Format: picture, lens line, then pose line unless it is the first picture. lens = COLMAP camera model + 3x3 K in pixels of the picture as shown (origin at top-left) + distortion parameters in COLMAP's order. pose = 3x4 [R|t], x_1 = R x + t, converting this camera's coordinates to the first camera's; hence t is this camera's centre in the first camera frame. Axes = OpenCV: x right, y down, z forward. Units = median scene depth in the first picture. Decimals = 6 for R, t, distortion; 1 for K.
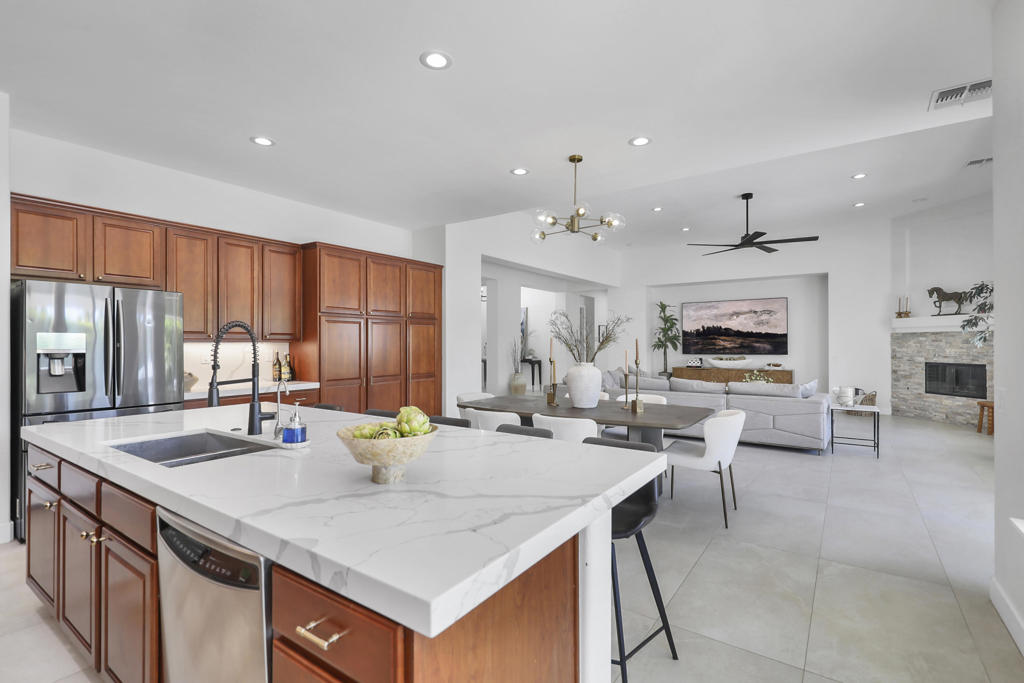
lens RADIAL K [[447.5, 0, 512.0], [0, 447.5, 341.5], [0, 0, 1]] dist [0.001750, -0.007960]
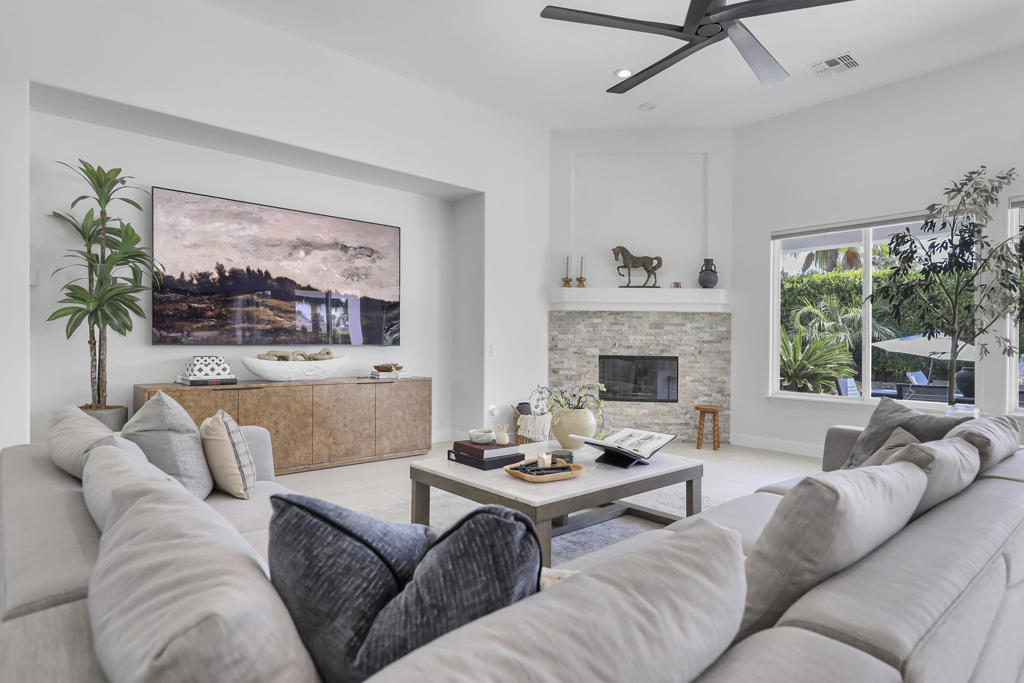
lens RADIAL K [[586.2, 0, 512.0], [0, 586.2, 341.5], [0, 0, 1]] dist [0.014697, -0.013938]
pose [[0.197324, 0.007952, 0.980306, 0.020002], [-0.019546, 0.999800, -0.004176, 0.025548], [-0.980144, -0.018337, 0.197440, 0.764817]]
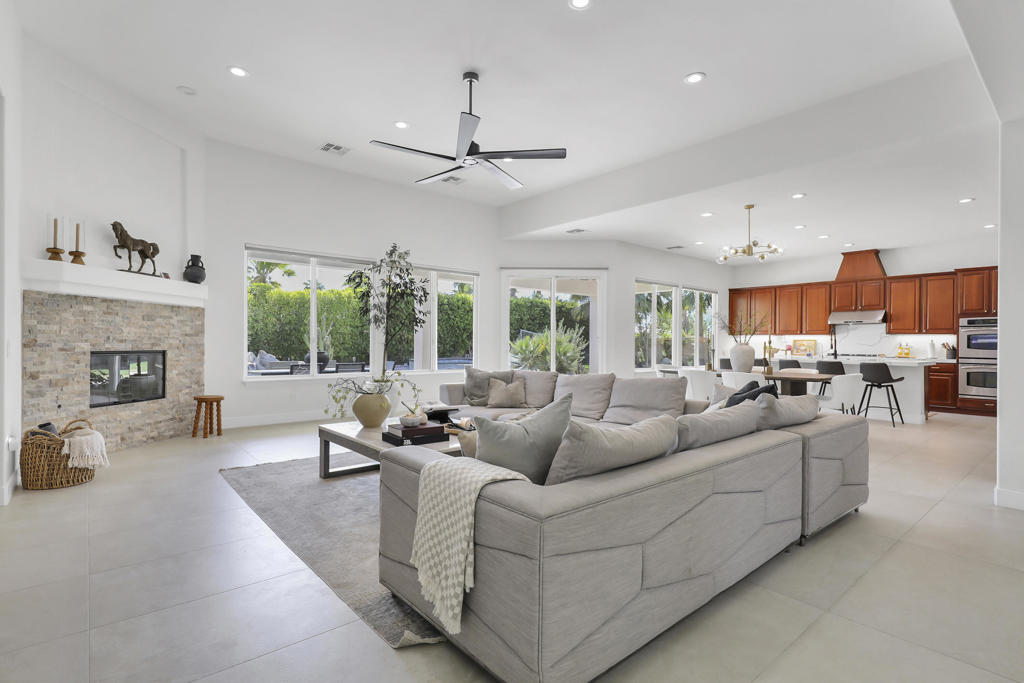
lens RADIAL K [[492.8, 0, 512.0], [0, 492.8, 341.5], [0, 0, 1]] dist [0.000241, -0.000095]
pose [[-0.972741, -0.007894, 0.231762, 0.230964], [-0.009809, 0.999927, -0.007113, 0.026715], [-0.231688, -0.009193, -0.972747, 1.173581]]
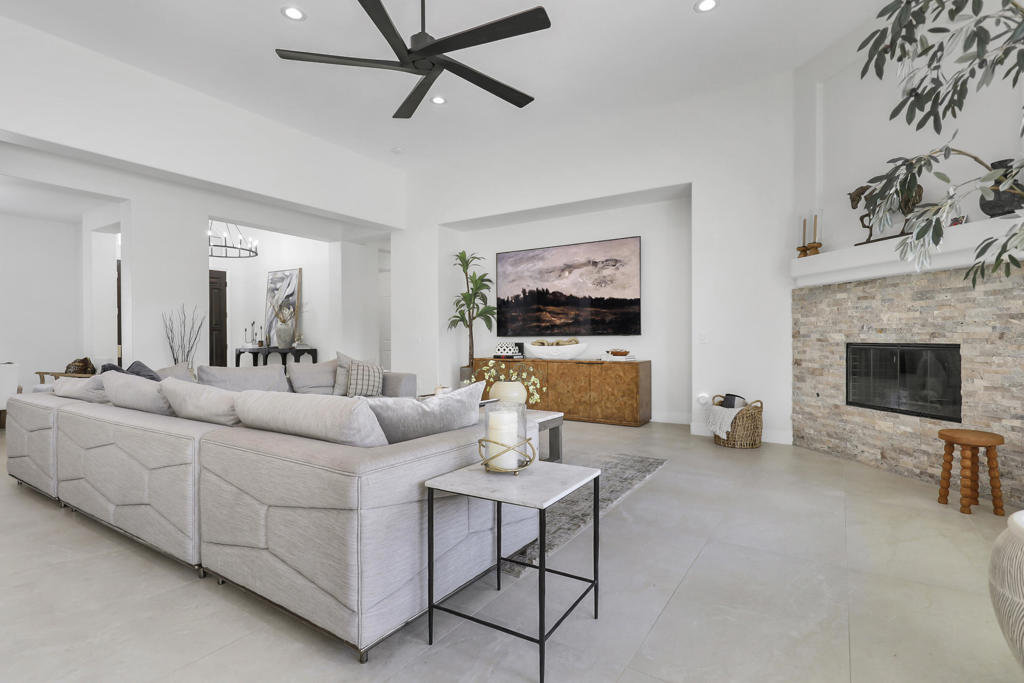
lens RADIAL K [[492.8, 0, 512.0], [0, 492.8, 341.5], [0, 0, 1]] dist [0.000241, -0.000095]
pose [[0.998666, -0.000925, 0.051628, 0.422689], [0.000334, 0.999934, 0.011466, 0.030889], [-0.051635, -0.011434, 0.998601, 0.377502]]
